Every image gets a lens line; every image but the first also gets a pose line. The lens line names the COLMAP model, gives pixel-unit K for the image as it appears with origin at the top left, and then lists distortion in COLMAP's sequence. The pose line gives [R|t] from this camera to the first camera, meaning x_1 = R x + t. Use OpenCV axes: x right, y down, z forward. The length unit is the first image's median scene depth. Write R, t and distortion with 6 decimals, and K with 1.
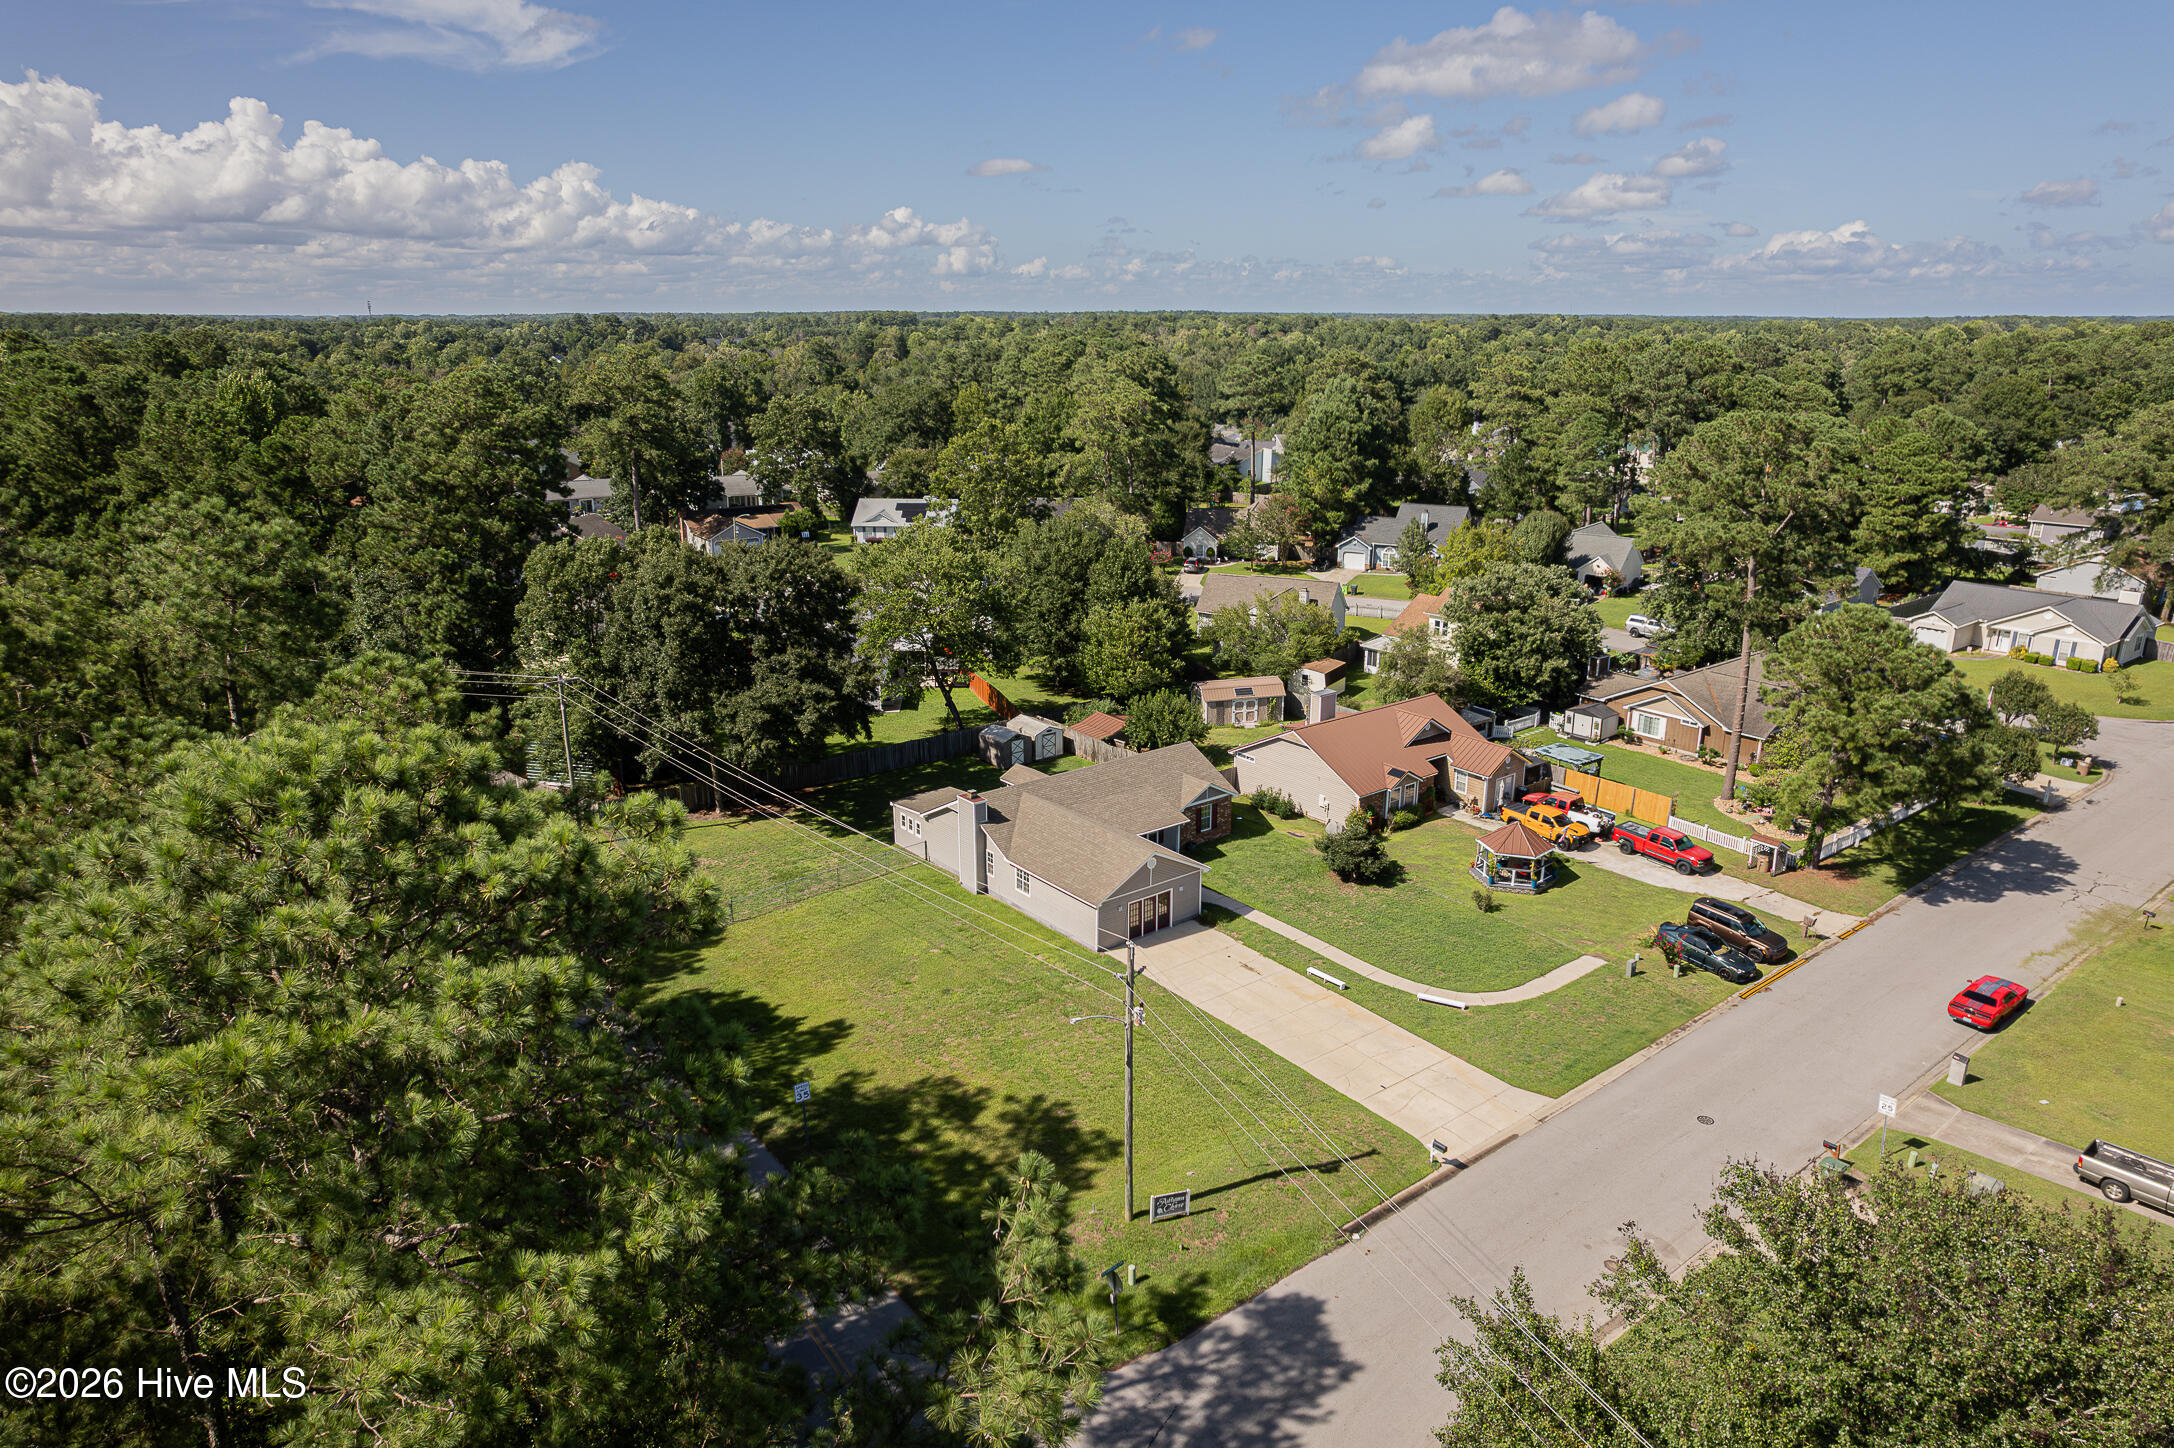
lens RADIAL K [[1395.7, 0, 1088.2], [0, 1395.7, 732.6], [0, 0, 1]] dist [-0.077107, 0.085645]
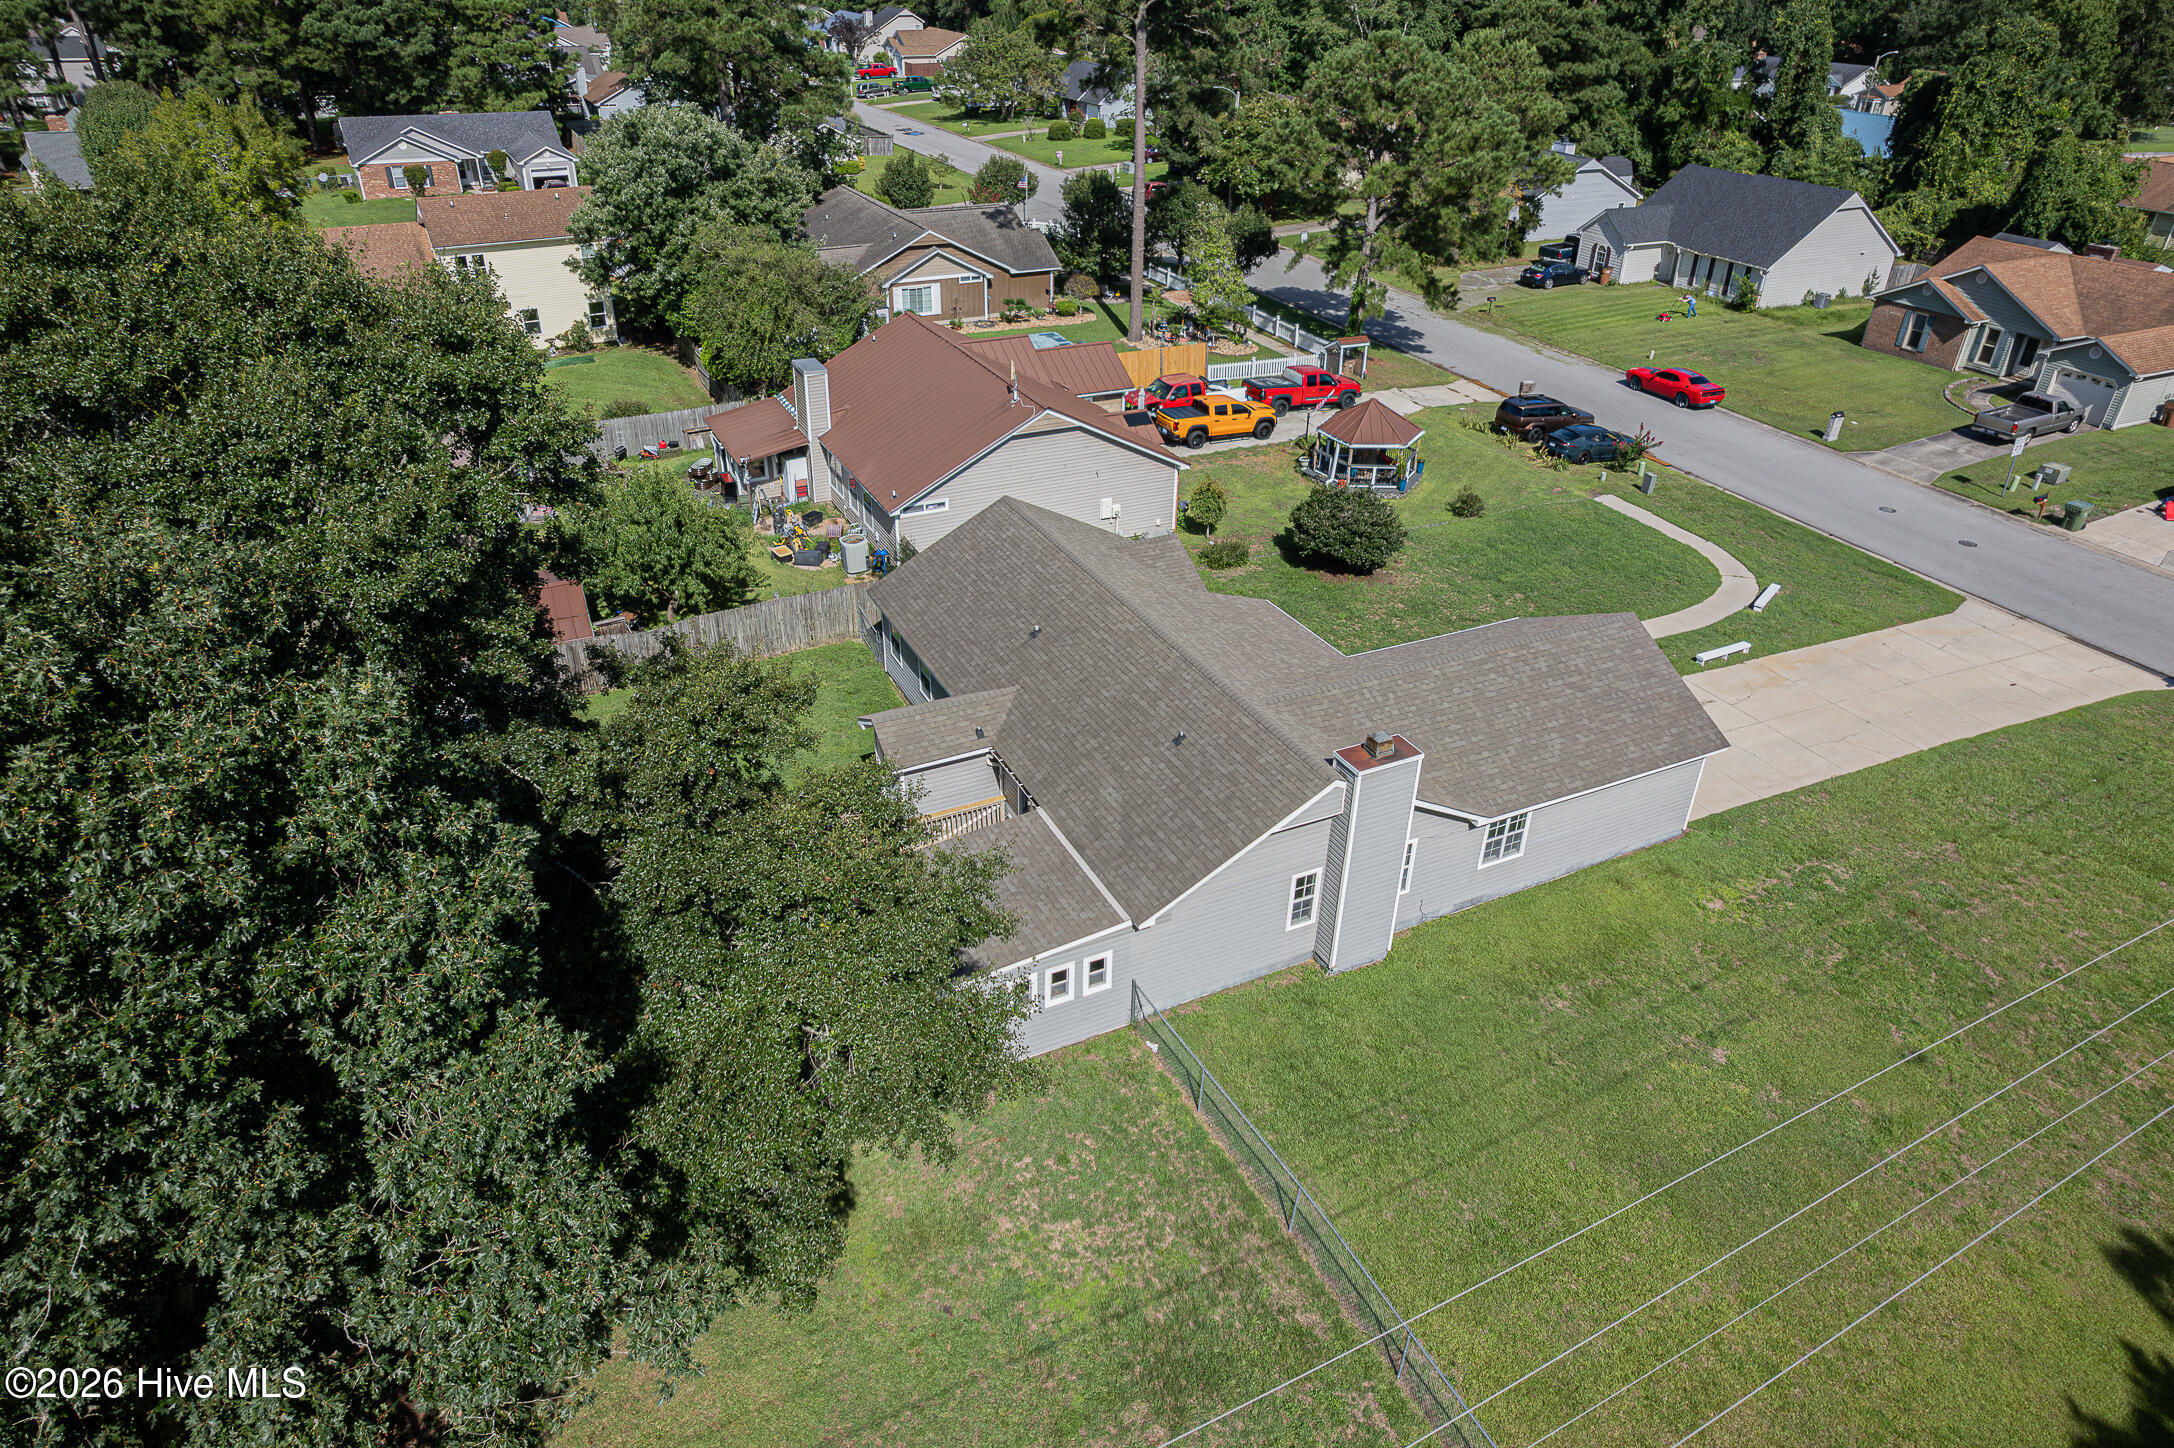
lens RADIAL K [[1395.7, 0, 1088.2], [0, 1395.7, 732.6], [0, 0, 1]] dist [-0.077107, 0.085645]
pose [[0.212363, -0.501320, 0.838797, -0.374677], [0.270835, 0.854944, 0.442402, -0.133879], [-0.938909, 0.133225, 0.317333, 0.852822]]
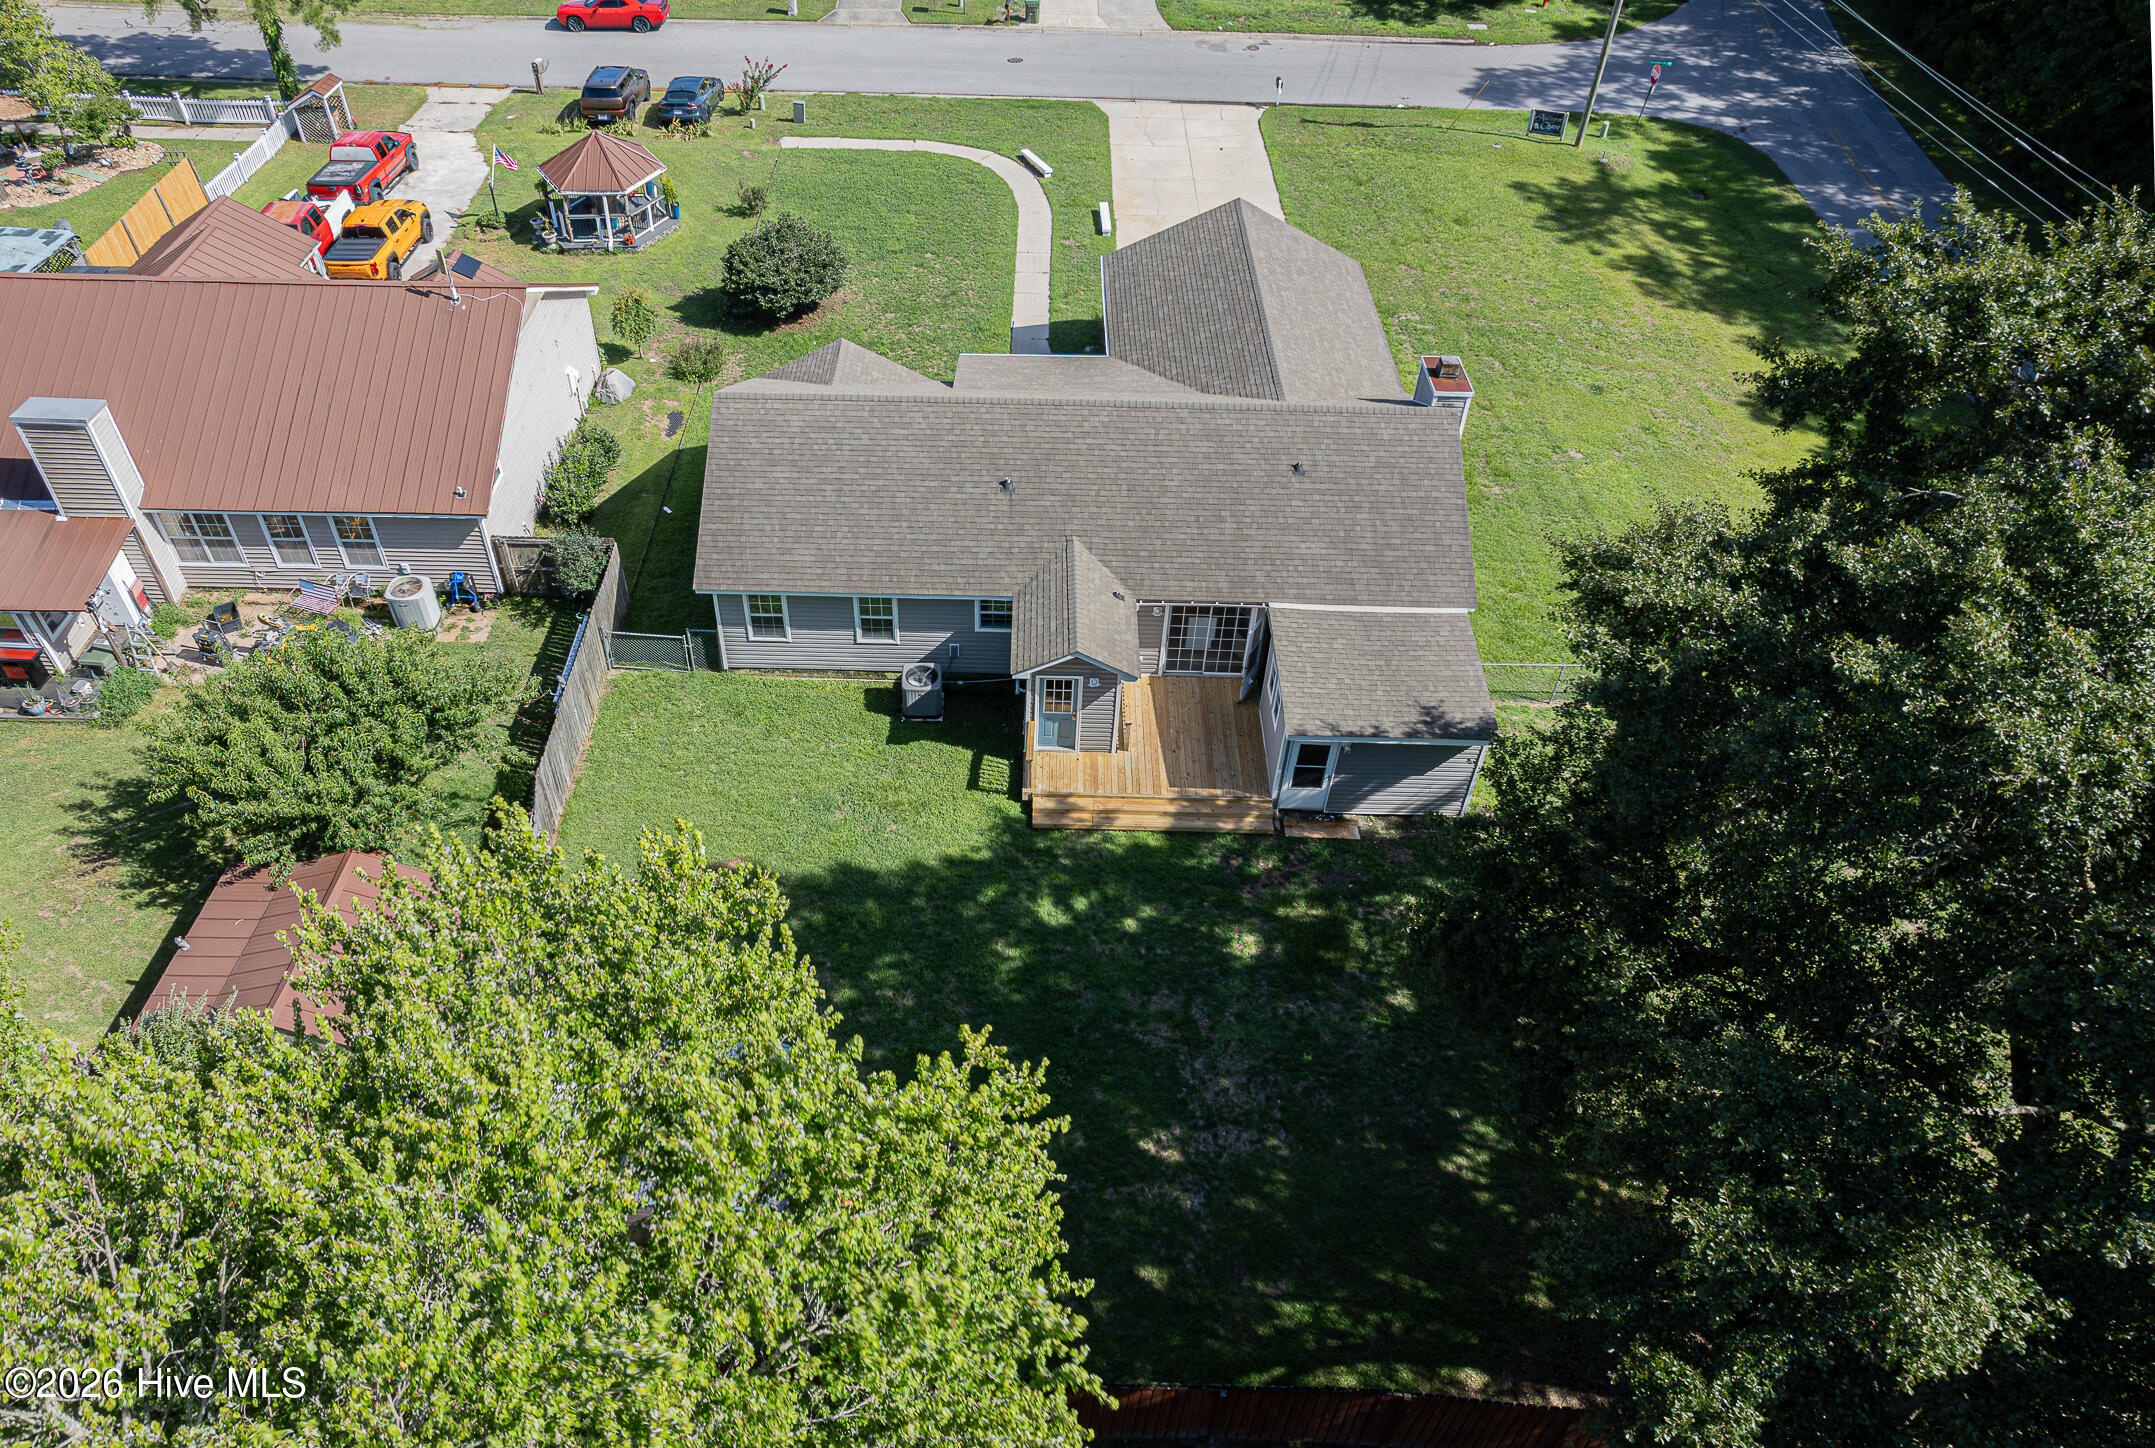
lens RADIAL K [[1463.6, 0, 1014.0], [0, 1463.6, 732.7], [0, 0, 1]] dist [-0.082595, 0.103275]
pose [[-0.775010, -0.448901, 0.444800, -0.206931], [0.166547, 0.533883, 0.828994, -0.261704], [-0.609607, 0.716559, -0.339002, 1.177844]]
